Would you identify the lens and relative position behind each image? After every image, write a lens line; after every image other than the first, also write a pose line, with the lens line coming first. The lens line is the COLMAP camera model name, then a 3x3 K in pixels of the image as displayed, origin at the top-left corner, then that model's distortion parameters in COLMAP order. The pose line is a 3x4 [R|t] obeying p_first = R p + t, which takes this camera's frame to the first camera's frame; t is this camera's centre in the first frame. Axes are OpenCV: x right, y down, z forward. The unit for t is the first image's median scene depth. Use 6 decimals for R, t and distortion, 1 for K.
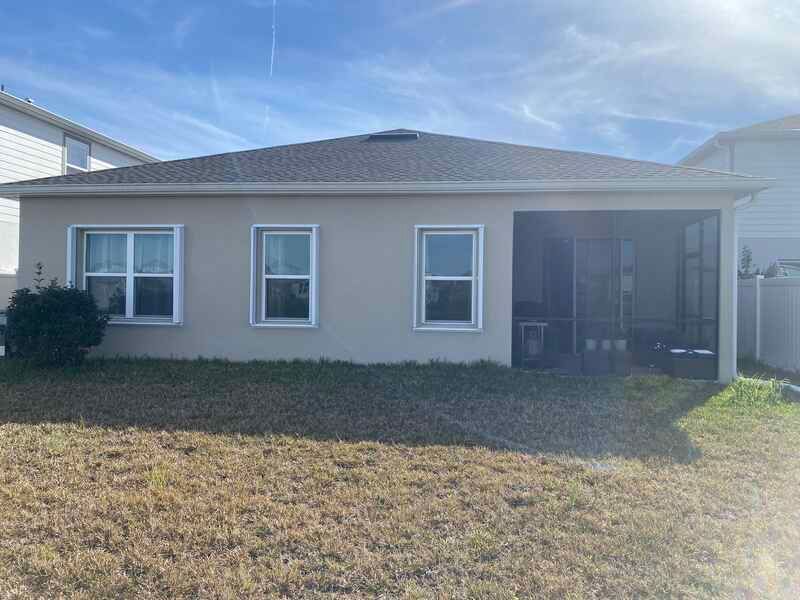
lens RADIAL K [[630.0, 0, 400.0], [0, 630.0, 300.0], [0, 0, 1]] dist [0.086610, 0.001382]
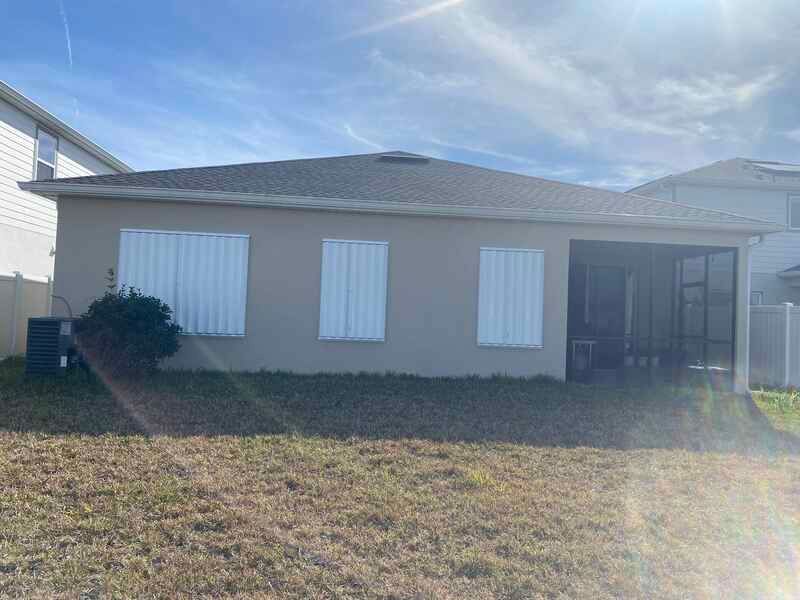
lens RADIAL K [[630.0, 0, 400.0], [0, 630.0, 300.0], [0, 0, 1]] dist [0.086610, 0.001382]
pose [[0.974974, 0.031033, 0.220144, -0.327690], [-0.025612, 0.999295, -0.027439, 0.003379], [-0.220840, 0.021114, 0.975081, -0.007943]]
